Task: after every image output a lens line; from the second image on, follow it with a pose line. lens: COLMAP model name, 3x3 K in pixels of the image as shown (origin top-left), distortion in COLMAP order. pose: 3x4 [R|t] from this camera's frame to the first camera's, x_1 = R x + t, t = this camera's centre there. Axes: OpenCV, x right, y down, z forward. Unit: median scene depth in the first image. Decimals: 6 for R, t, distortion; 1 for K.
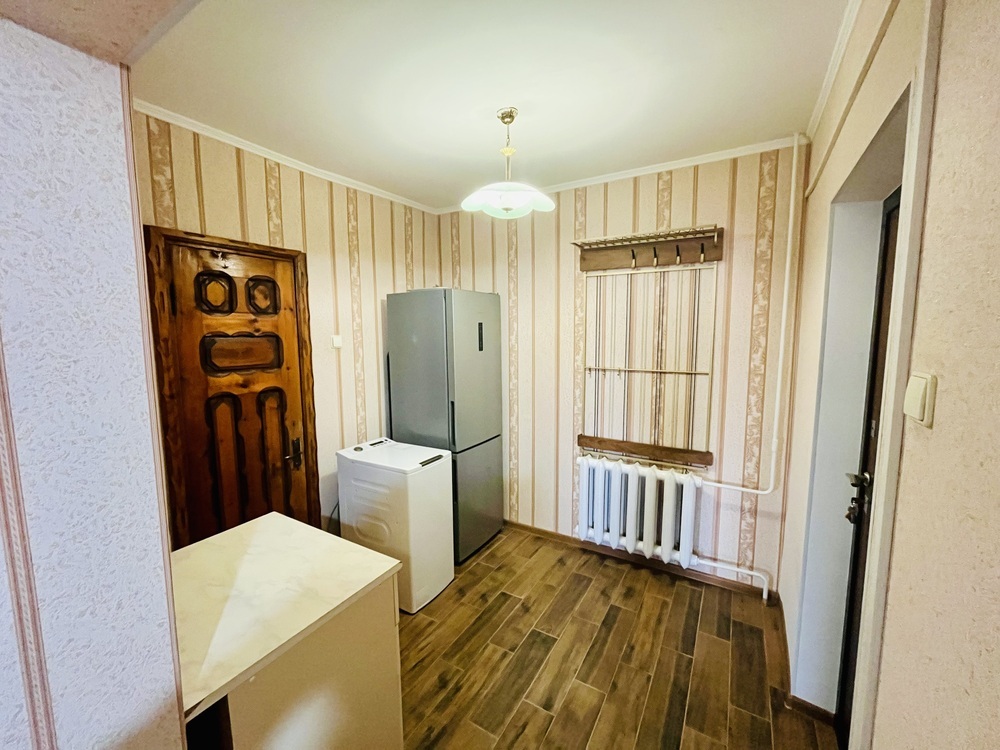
lens RADIAL K [[406.2, 0, 496.7], [0, 406.2, 374.7], [0, 0, 1]] dist [-0.010392, 0.000304]
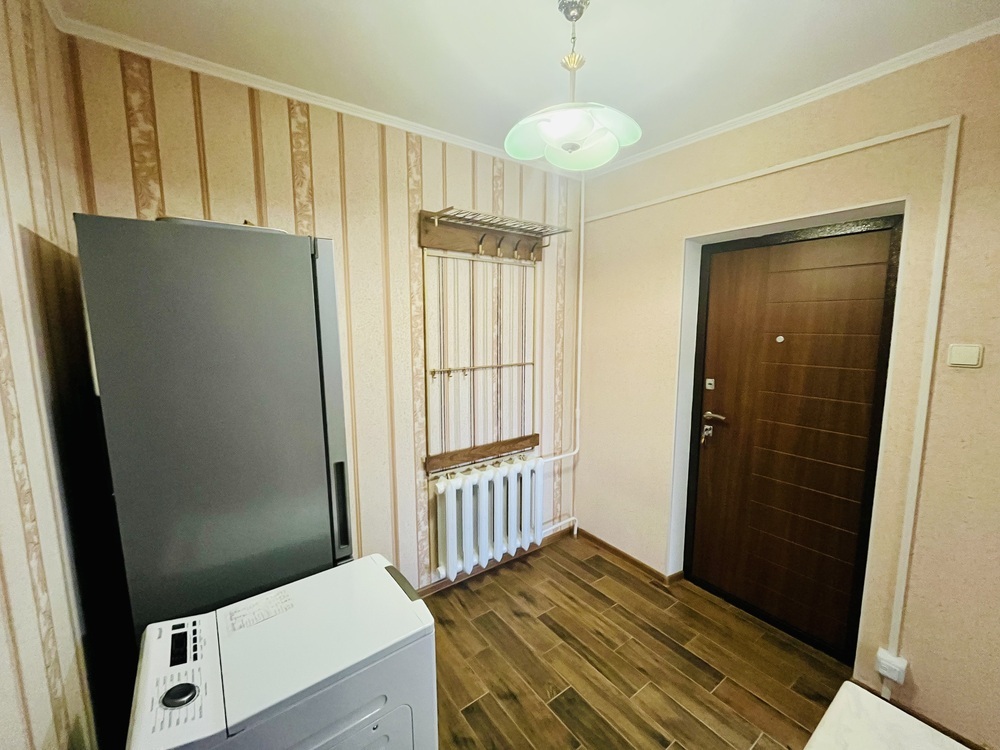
lens RADIAL K [[406.2, 0, 496.8], [0, 406.2, 373.7], [0, 0, 1]] dist [-0.010392, 0.000304]
pose [[0.387828, -0.109914, 0.915155, -0.504378], [0.098009, 0.992153, 0.077627, -0.067056], [-0.916506, 0.059588, 0.395557, 0.630895]]
